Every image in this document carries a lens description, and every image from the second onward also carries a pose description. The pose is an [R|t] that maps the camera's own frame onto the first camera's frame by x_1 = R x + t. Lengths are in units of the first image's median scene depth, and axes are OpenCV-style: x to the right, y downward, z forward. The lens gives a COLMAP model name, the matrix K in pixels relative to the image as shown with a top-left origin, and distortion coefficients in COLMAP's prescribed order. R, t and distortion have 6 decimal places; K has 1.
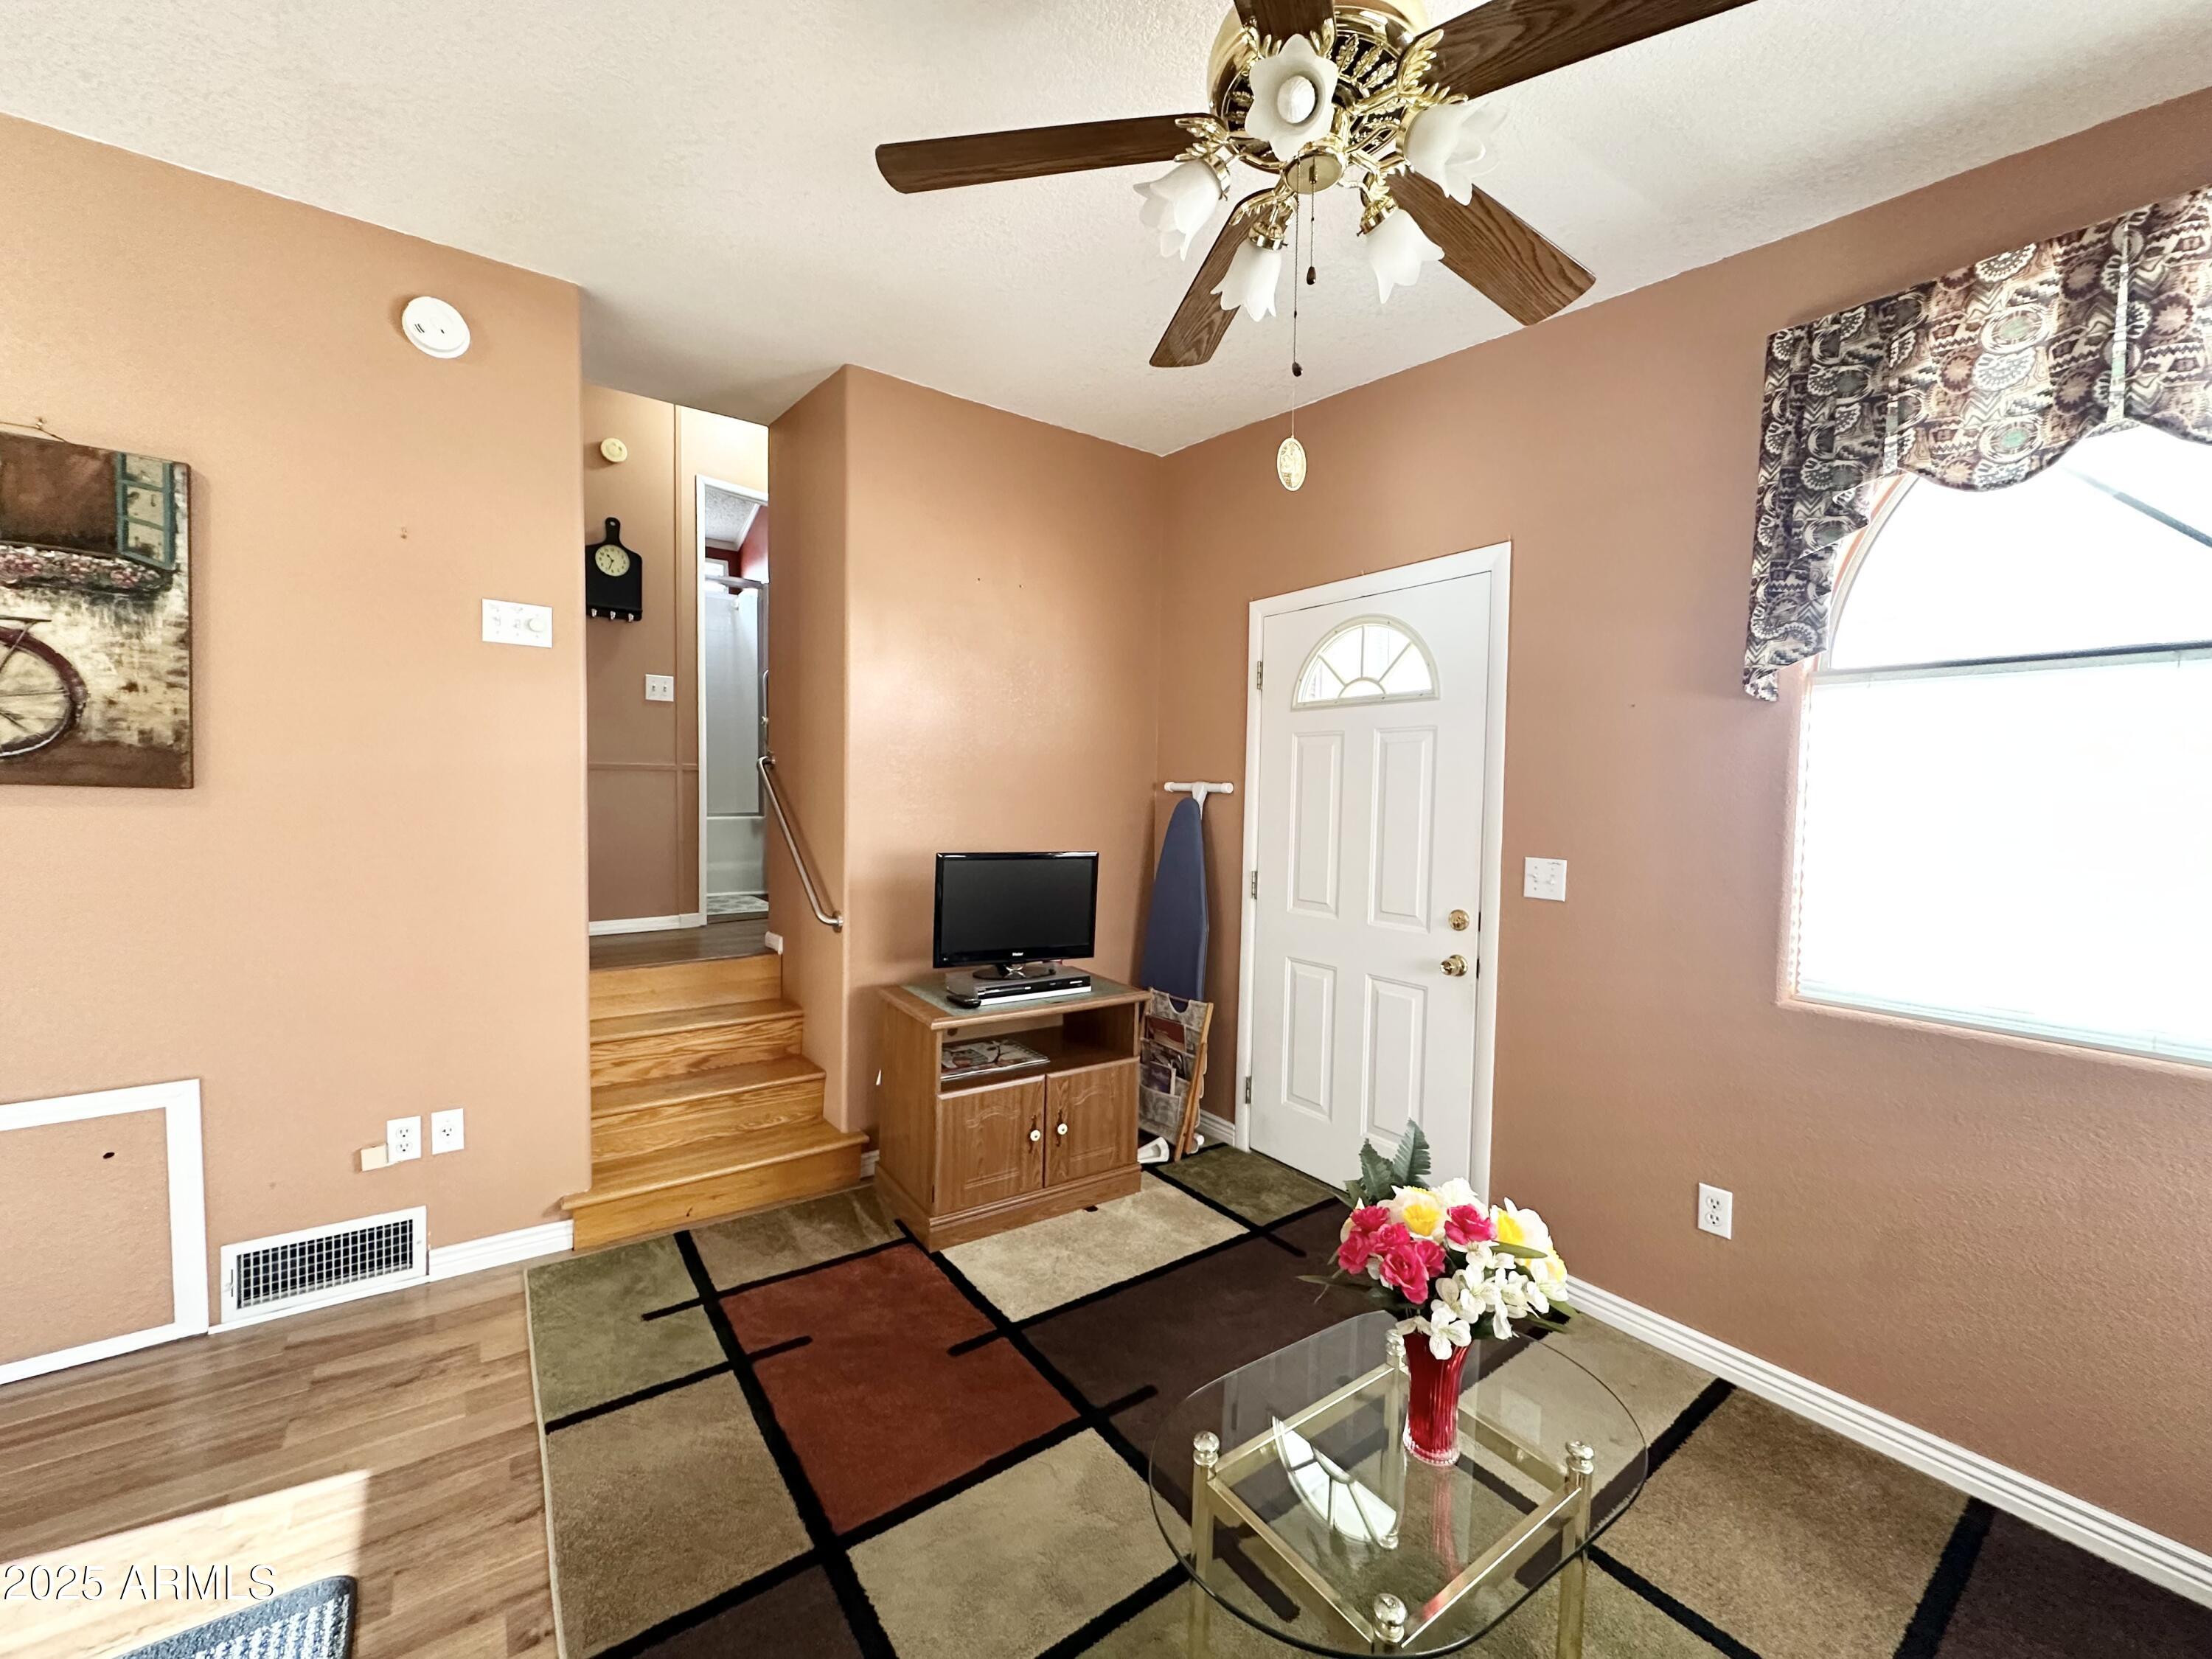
lens RADIAL K [[877.4, 0, 1103.8], [0, 877.4, 829.8], [0, 0, 1]] dist [-0.008726, 0.001438]
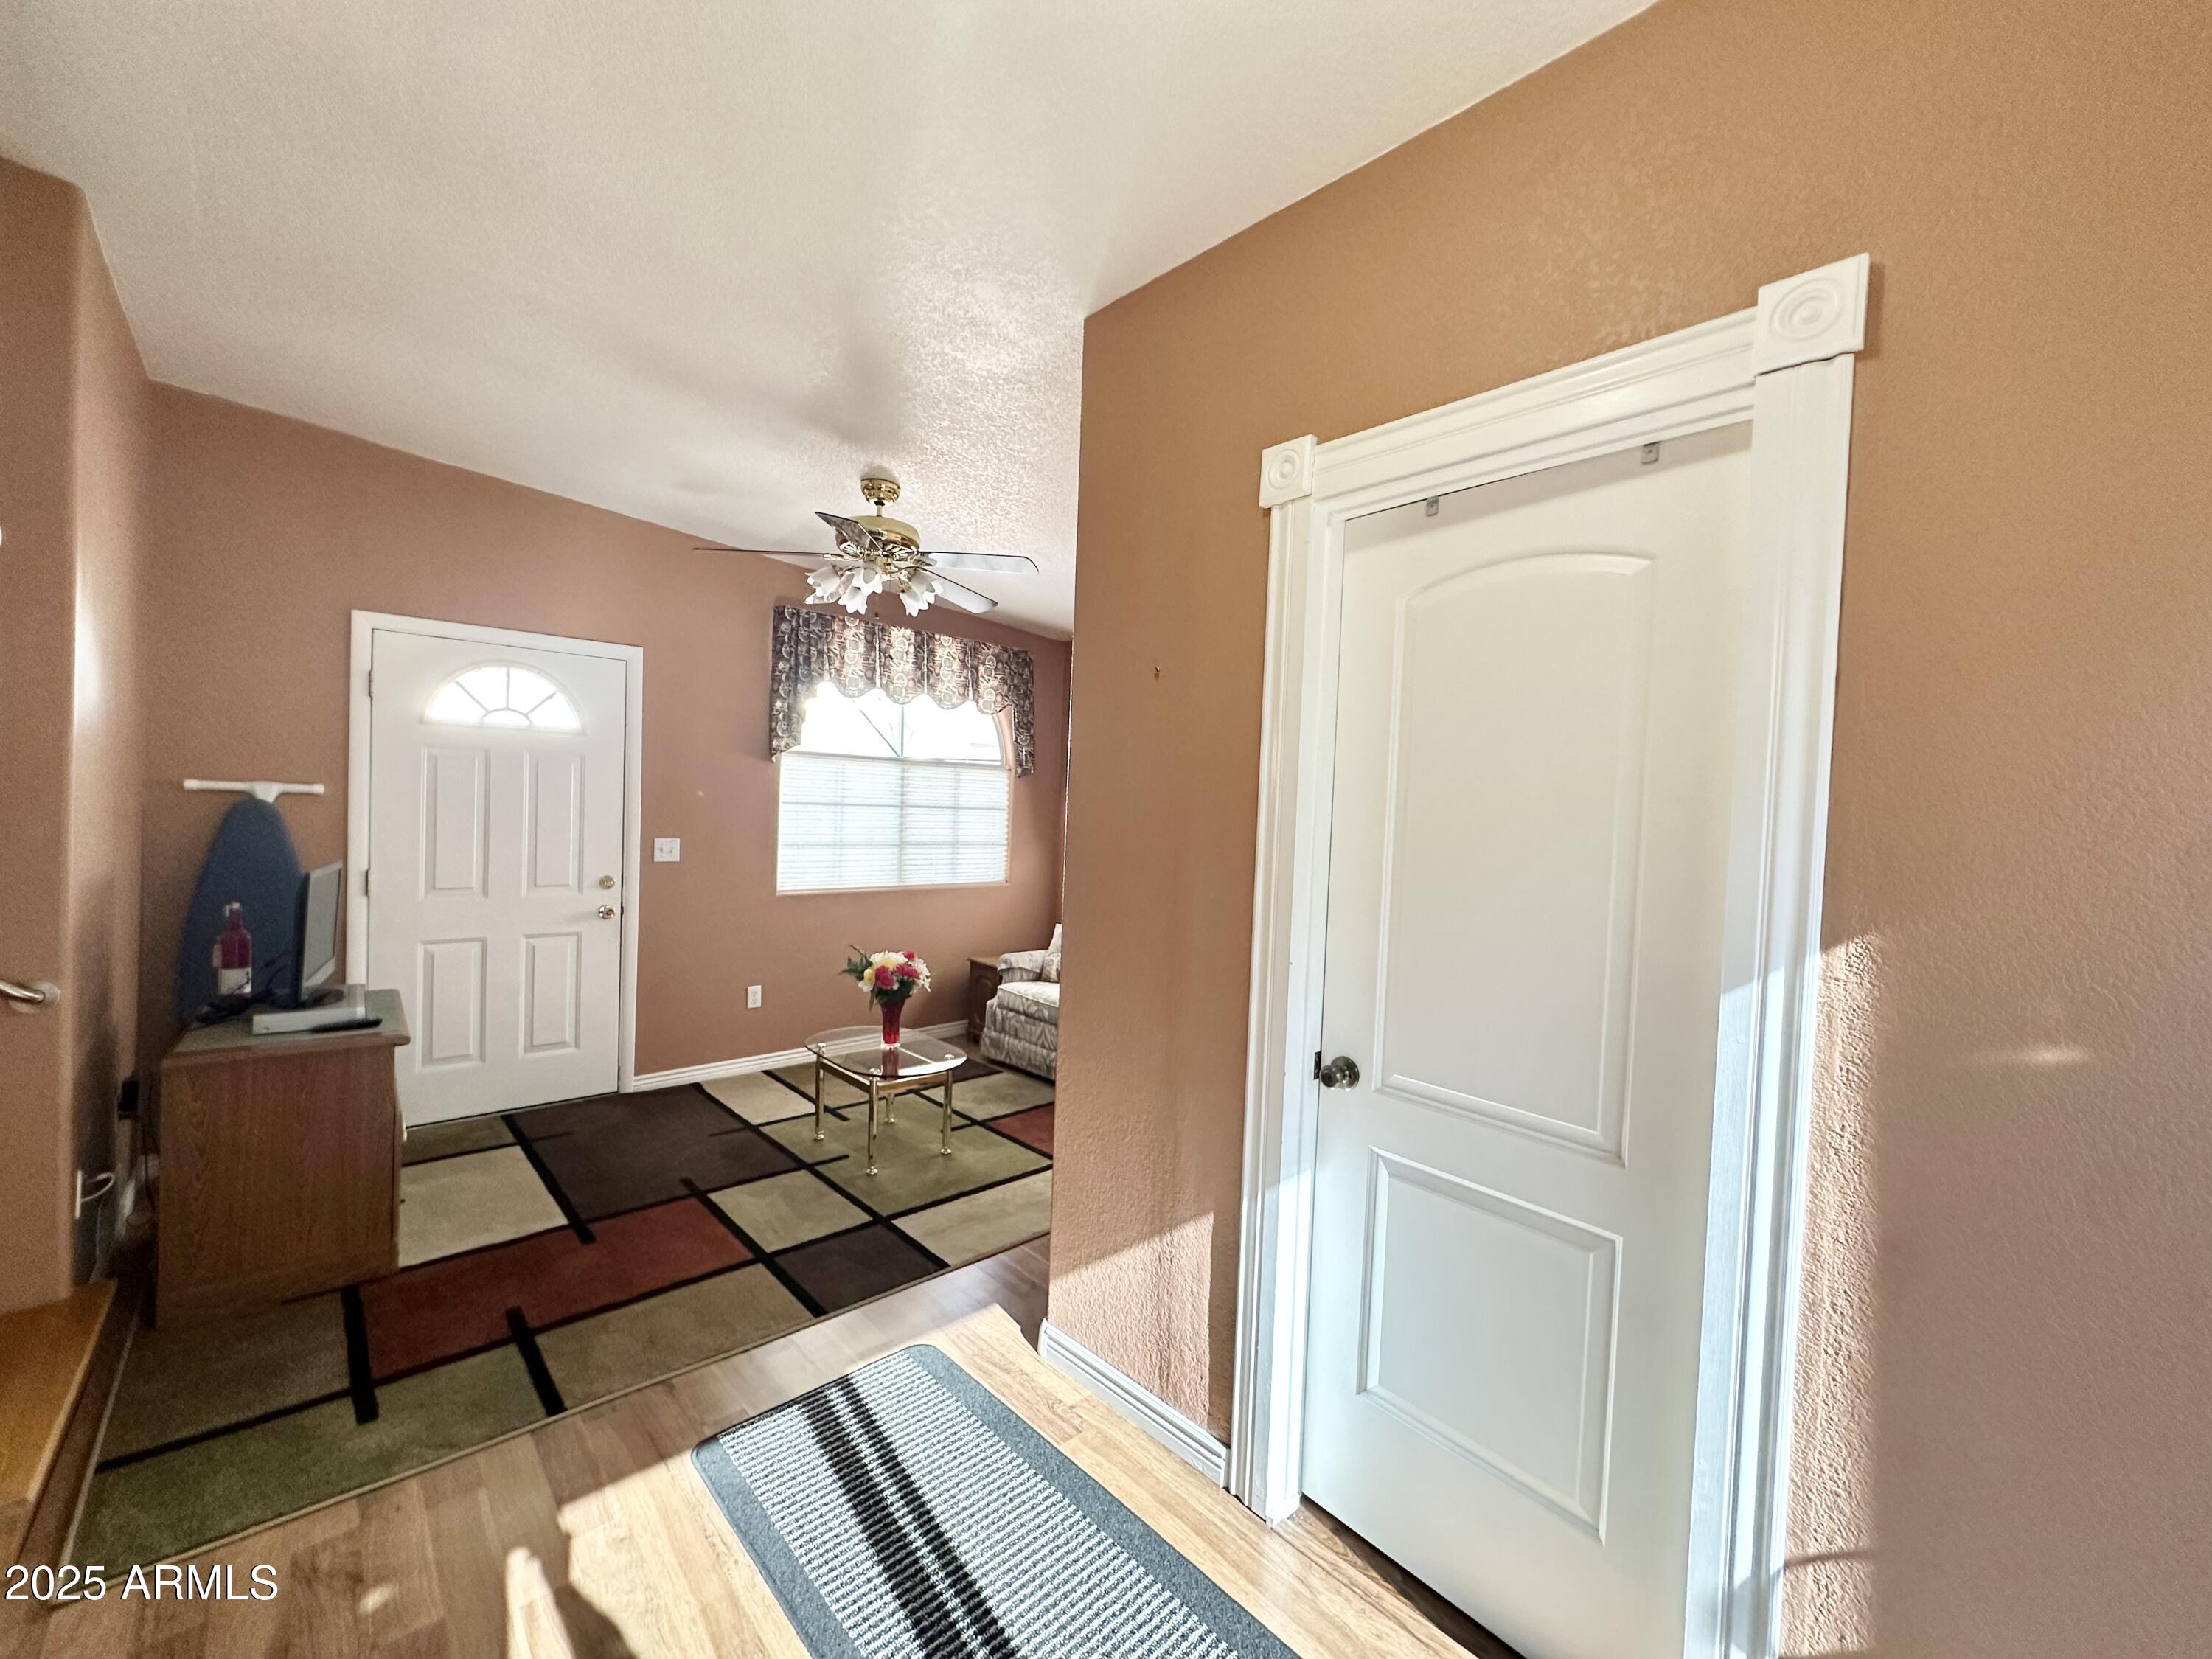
lens RADIAL K [[877.4, 0, 1115.3], [0, 877.4, 831.2], [0, 0, 1]] dist [-0.008726, 0.001438]
pose [[-0.122241, -0.047698, 0.991354, -1.494180], [0.005524, 0.998796, 0.048737, -0.068676], [-0.992485, 0.011434, -0.121831, 0.371340]]
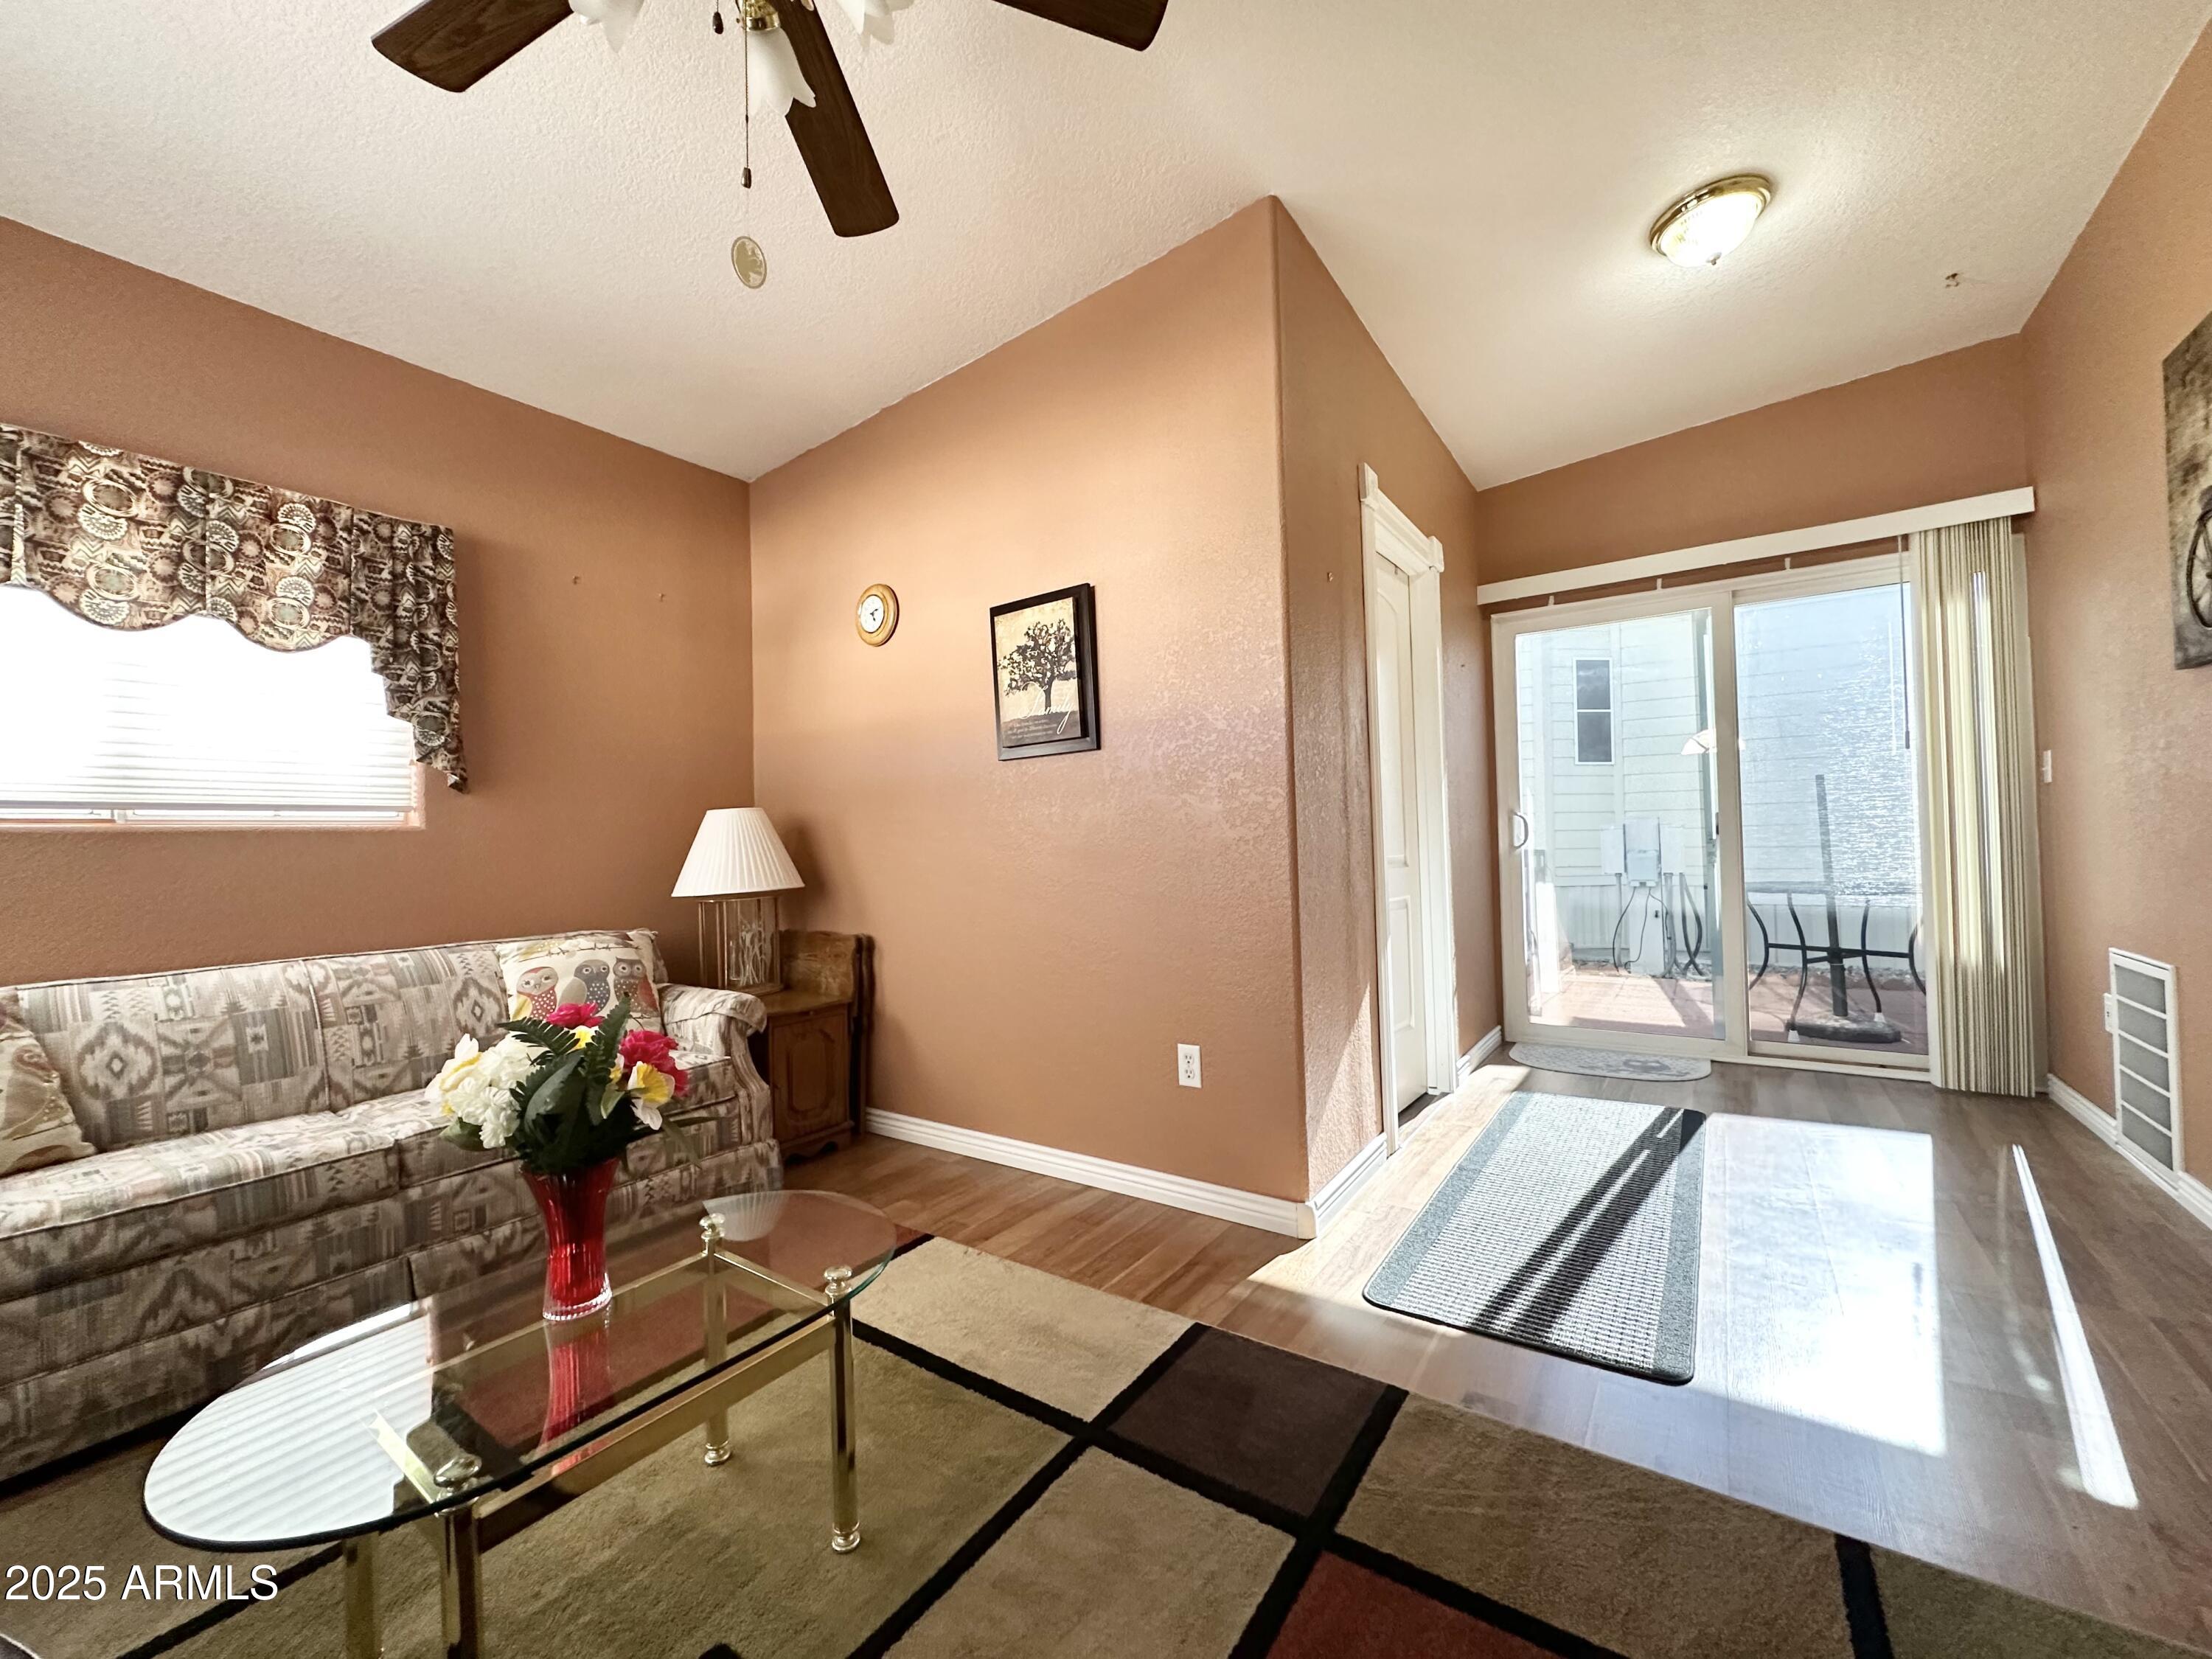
lens RADIAL K [[877.4, 0, 1102.9], [0, 877.4, 826.4], [0, 0, 1]] dist [-0.008726, 0.001438]
pose [[-0.945644, 0.001653, -0.325200, 0.091540], [-0.003968, 0.999854, 0.016619, 0.118953], [0.325180, 0.017005, -0.945499, 1.213112]]
